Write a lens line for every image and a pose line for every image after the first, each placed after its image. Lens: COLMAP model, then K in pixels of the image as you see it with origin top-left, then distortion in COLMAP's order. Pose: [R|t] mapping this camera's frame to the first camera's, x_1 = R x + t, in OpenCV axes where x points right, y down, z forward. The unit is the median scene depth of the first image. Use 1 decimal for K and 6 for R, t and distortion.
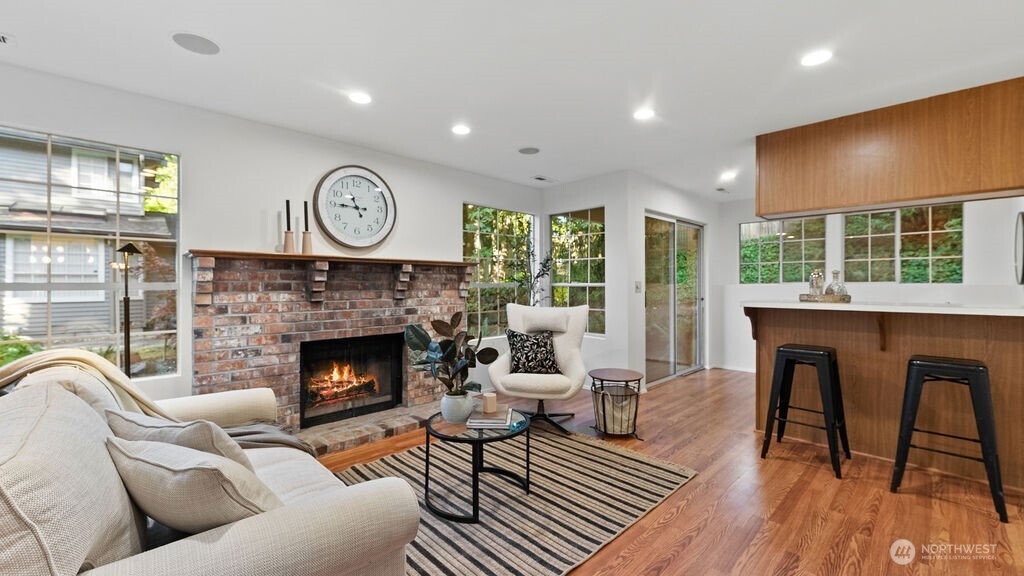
lens RADIAL K [[419.2, 0, 515.0], [0, 419.2, 285.0], [0, 0, 1]] dist [-0.004847, 0.001093]
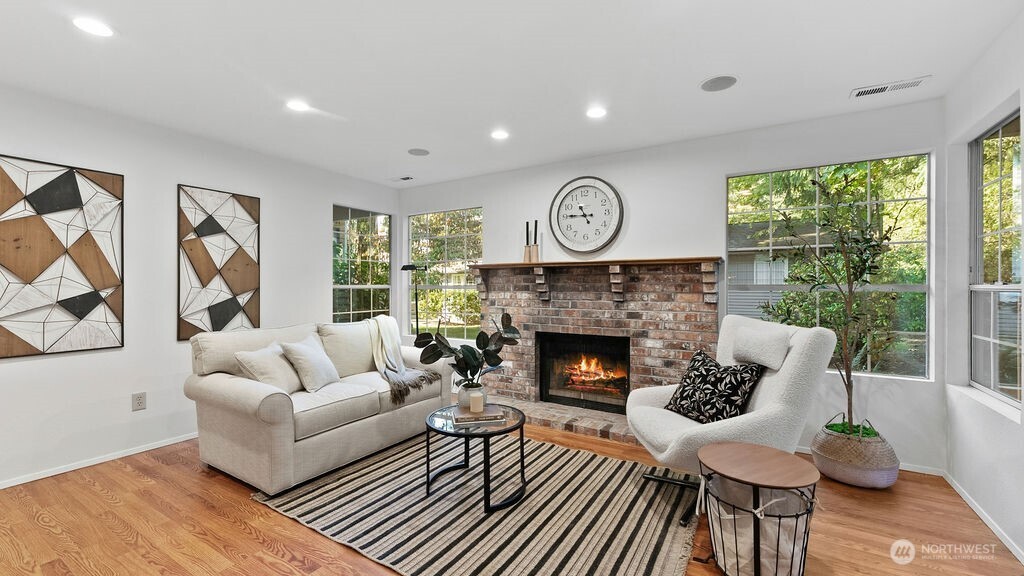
lens RADIAL K [[419.2, 0, 511.2], [0, 419.2, 286.3], [0, 0, 1]] dist [-0.004847, 0.001093]
pose [[0.233457, 0.001327, -0.972366, 0.643238], [-0.002311, 0.999997, 0.000810, -0.001663], [0.972364, 0.002058, 0.233460, 0.571980]]
